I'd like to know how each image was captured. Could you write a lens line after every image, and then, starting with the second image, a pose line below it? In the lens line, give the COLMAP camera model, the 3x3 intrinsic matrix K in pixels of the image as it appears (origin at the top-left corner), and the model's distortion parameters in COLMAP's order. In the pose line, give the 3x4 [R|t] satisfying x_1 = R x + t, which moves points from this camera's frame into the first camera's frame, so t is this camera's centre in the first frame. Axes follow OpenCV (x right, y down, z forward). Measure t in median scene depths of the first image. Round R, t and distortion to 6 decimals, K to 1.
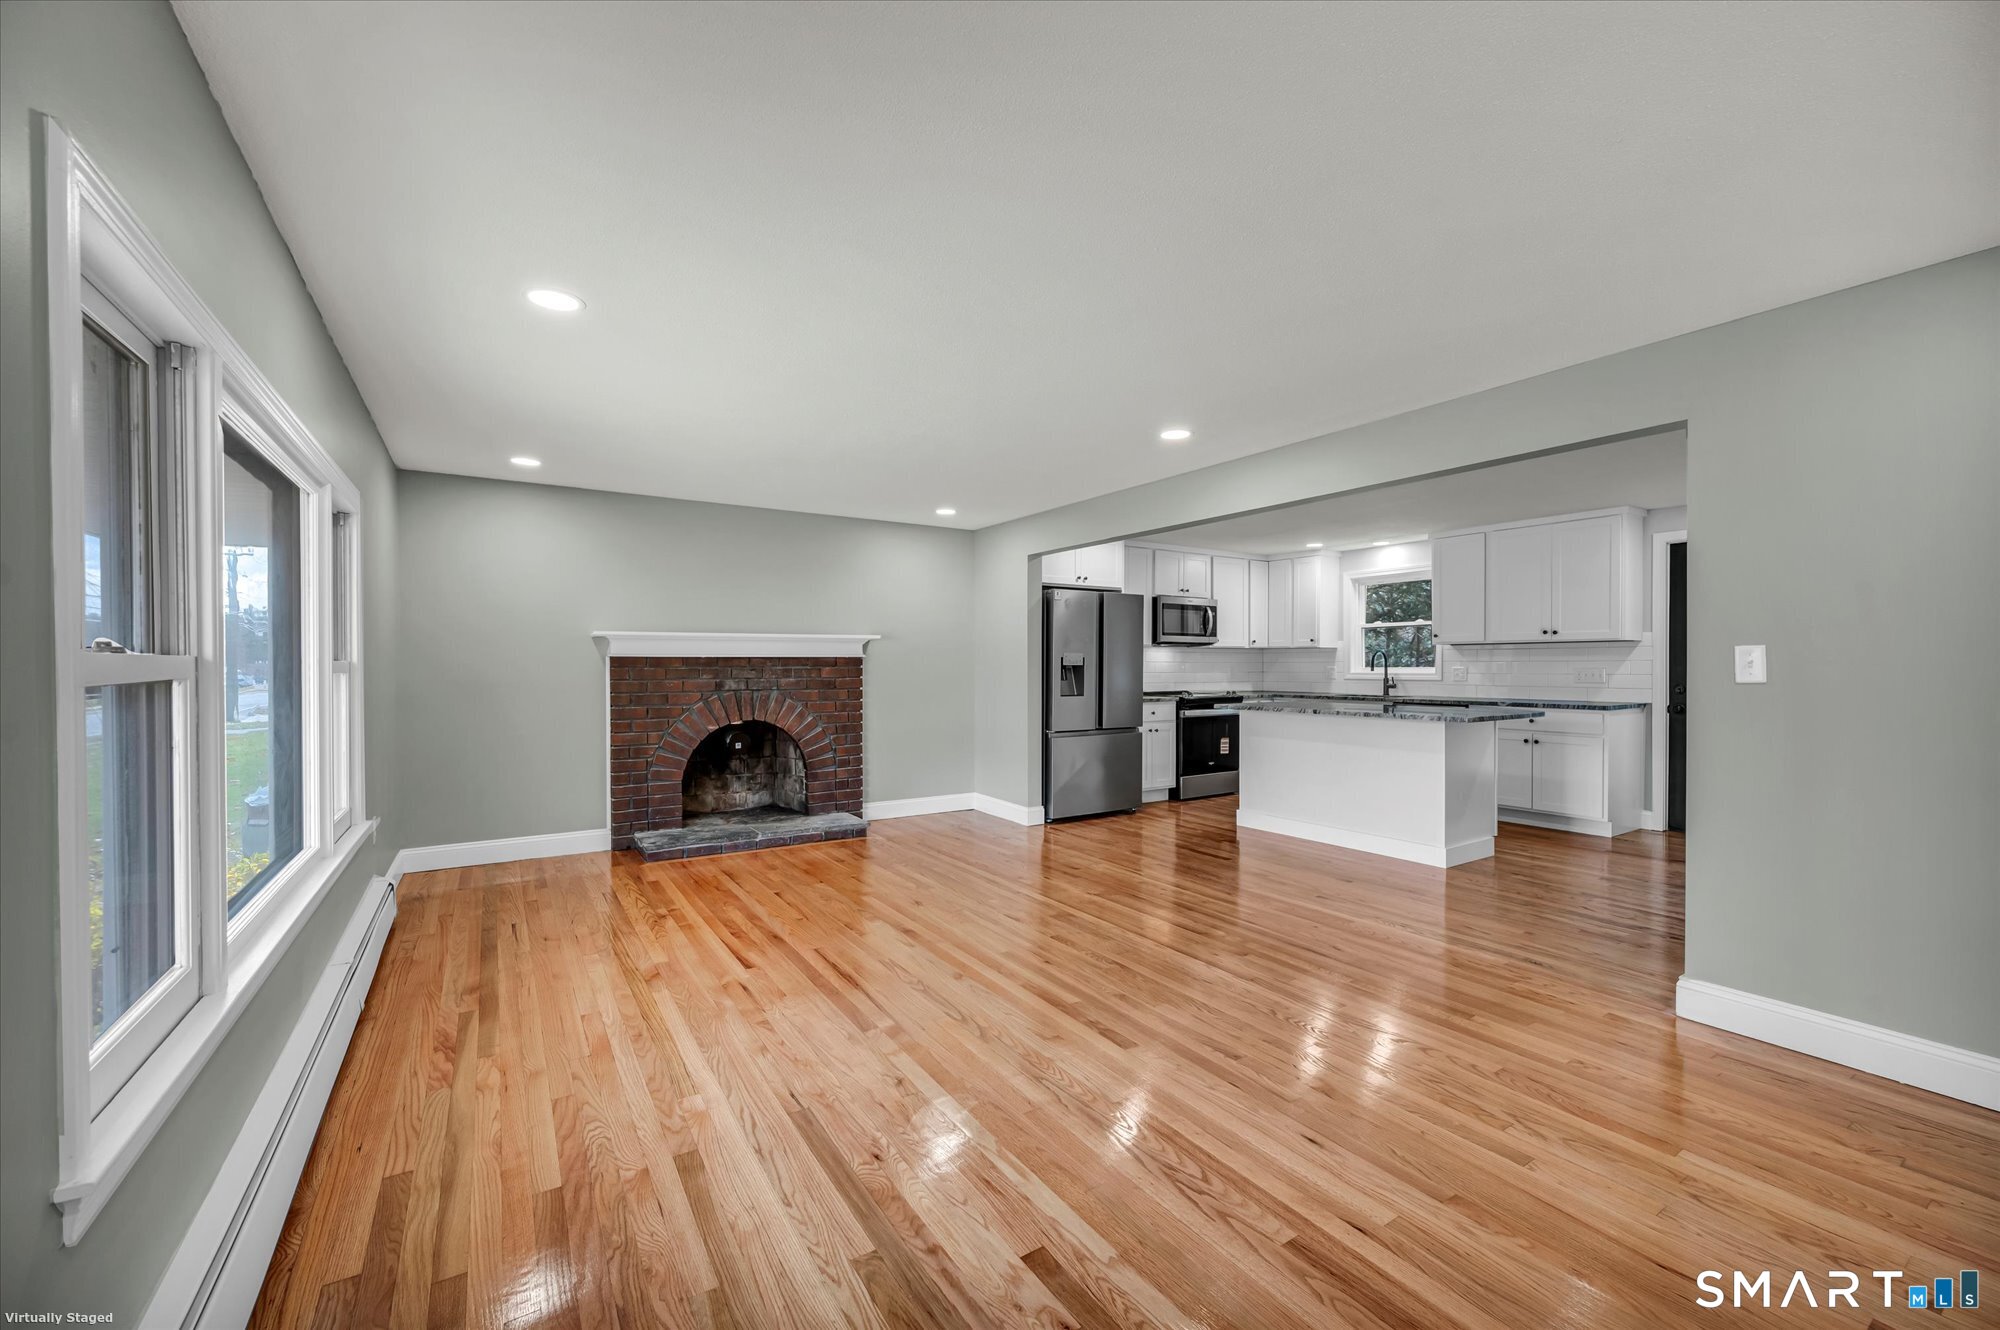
lens RADIAL K [[797.1, 0, 1004.8], [0, 797.1, 673.3], [0, 0, 1]] dist [-0.000269, -0.000105]
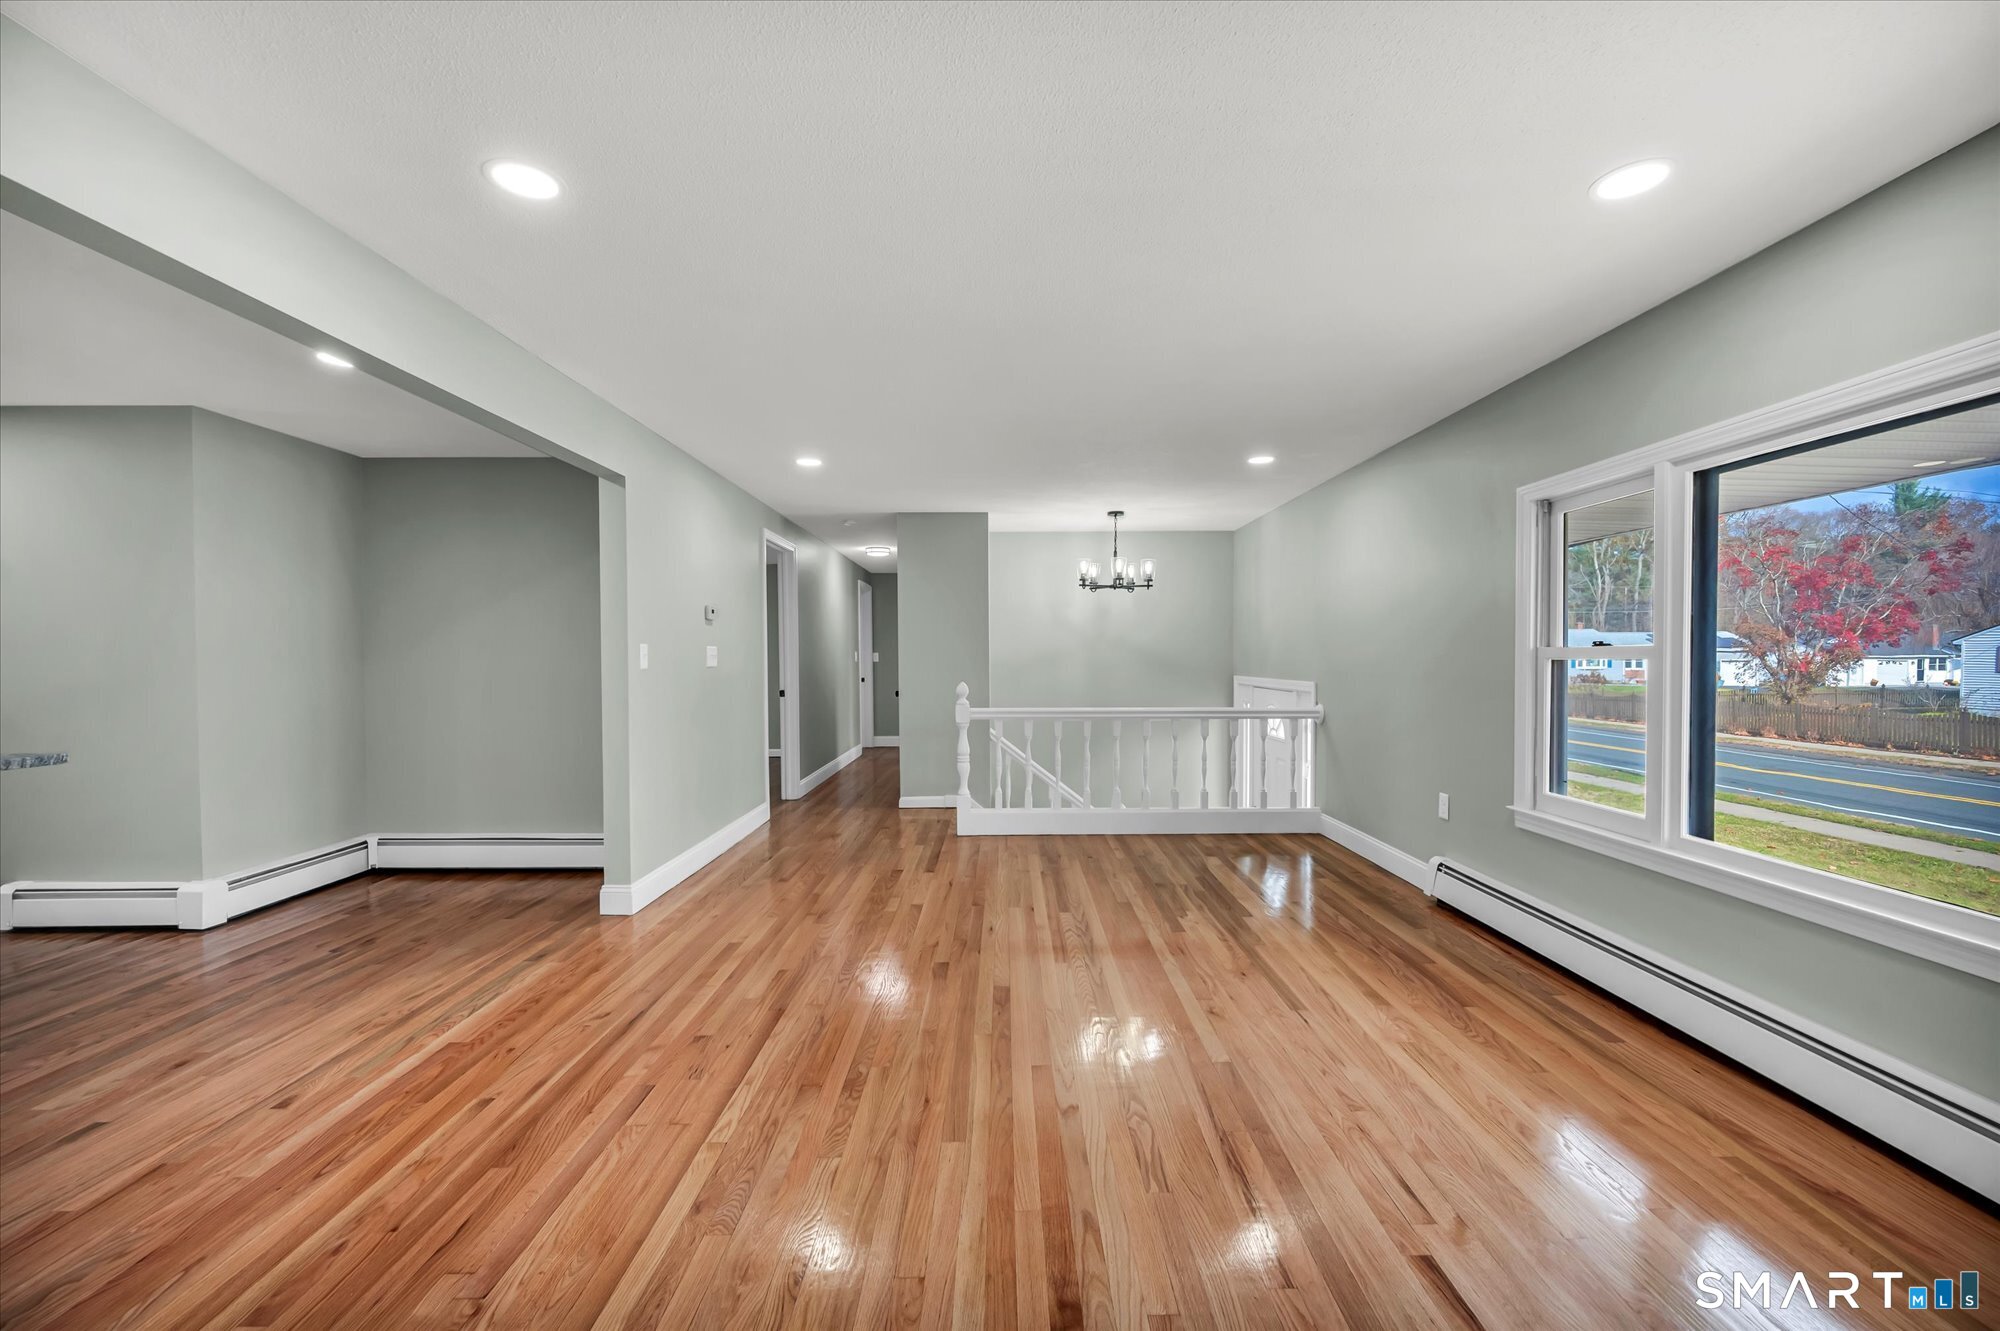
lens RADIAL K [[797.1, 0, 1004.8], [0, 797.1, 673.8], [0, 0, 1]] dist [-0.000269, -0.000105]
pose [[-0.842947, -0.006005, 0.537963, -0.196224], [0.010015, 0.999589, 0.026852, -0.005716], [-0.537903, 0.028023, -0.842541, 0.833488]]
